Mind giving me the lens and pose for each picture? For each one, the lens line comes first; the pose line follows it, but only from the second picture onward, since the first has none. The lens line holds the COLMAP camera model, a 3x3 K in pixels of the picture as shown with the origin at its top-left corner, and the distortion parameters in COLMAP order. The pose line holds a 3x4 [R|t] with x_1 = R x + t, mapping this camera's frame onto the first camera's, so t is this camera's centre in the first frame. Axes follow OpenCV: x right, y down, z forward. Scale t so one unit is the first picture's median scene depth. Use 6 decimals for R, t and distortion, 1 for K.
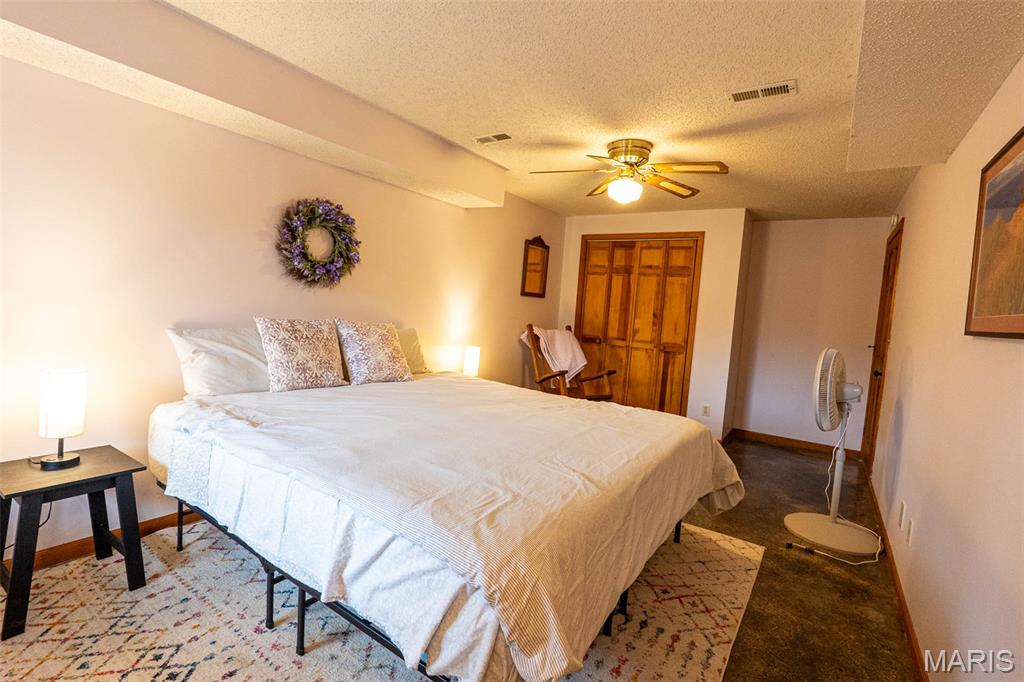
lens RADIAL K [[469.1, 0, 513.2], [0, 469.1, 338.1], [0, 0, 1]] dist [-0.006703, 0.001110]
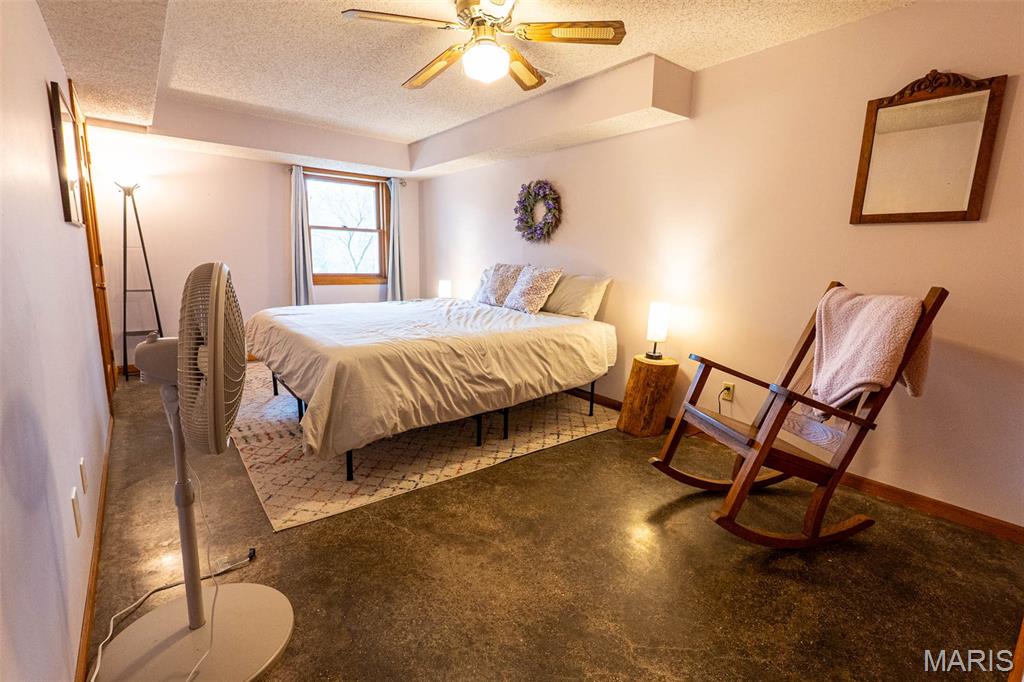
lens RADIAL K [[469.1, 0, 513.4], [0, 469.1, 340.1], [0, 0, 1]] dist [-0.006703, 0.001110]
pose [[-0.298775, 0.084764, -0.950552, 1.032717], [-0.113905, 0.985760, 0.123706, 0.014608], [0.947502, 0.145232, -0.284865, 1.426354]]
